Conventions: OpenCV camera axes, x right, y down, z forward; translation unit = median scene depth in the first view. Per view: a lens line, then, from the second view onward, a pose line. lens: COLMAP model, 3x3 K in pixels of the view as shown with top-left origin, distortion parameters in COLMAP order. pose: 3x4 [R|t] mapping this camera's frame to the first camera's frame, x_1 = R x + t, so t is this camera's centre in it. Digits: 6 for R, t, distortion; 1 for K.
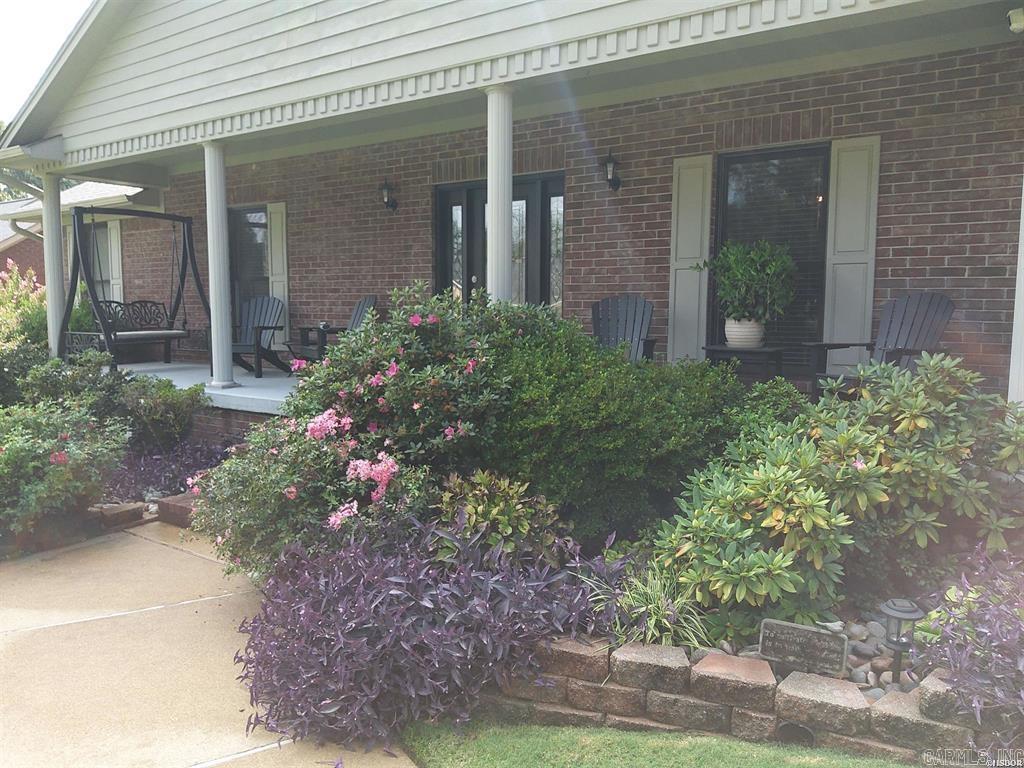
lens RADIAL K [[773.4, 0, 510.2], [0, 773.4, 385.8], [0, 0, 1]] dist [0.047368, -0.069302]
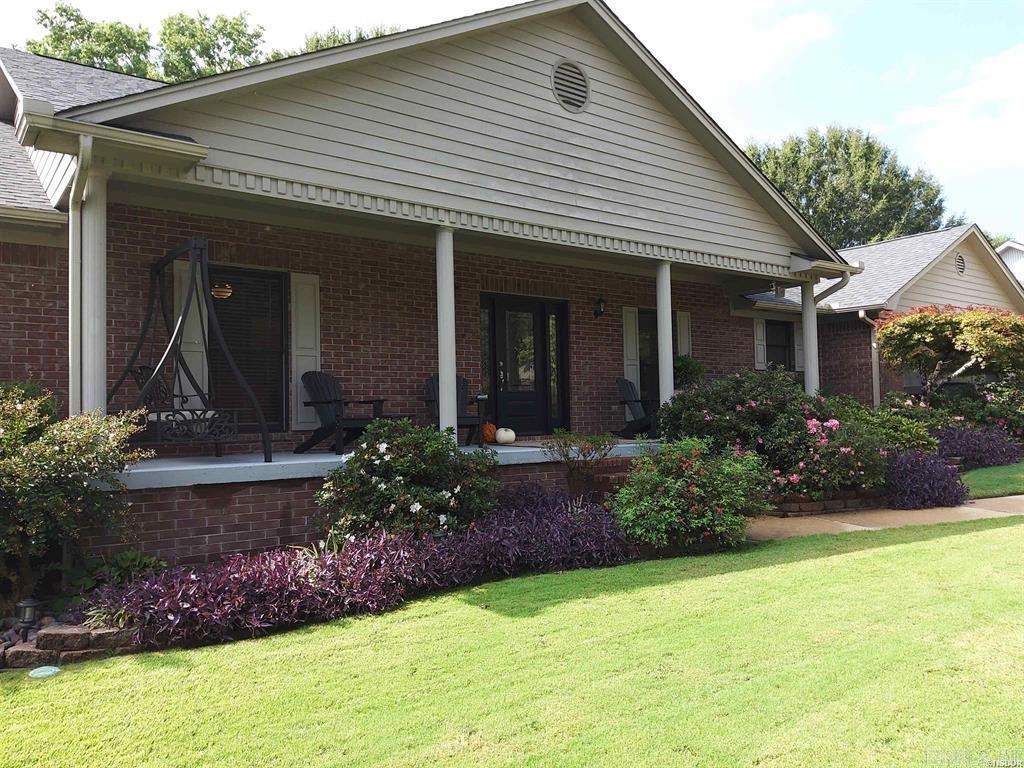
lens RADIAL K [[773.4, 0, 509.5], [0, 773.4, 384.5], [0, 0, 1]] dist [0.047368, -0.069302]
pose [[0.306355, 0.029935, 0.951447, -1.209679], [0.118668, 0.990507, -0.069374, -0.007181], [-0.944492, 0.134160, 0.299894, 0.538699]]
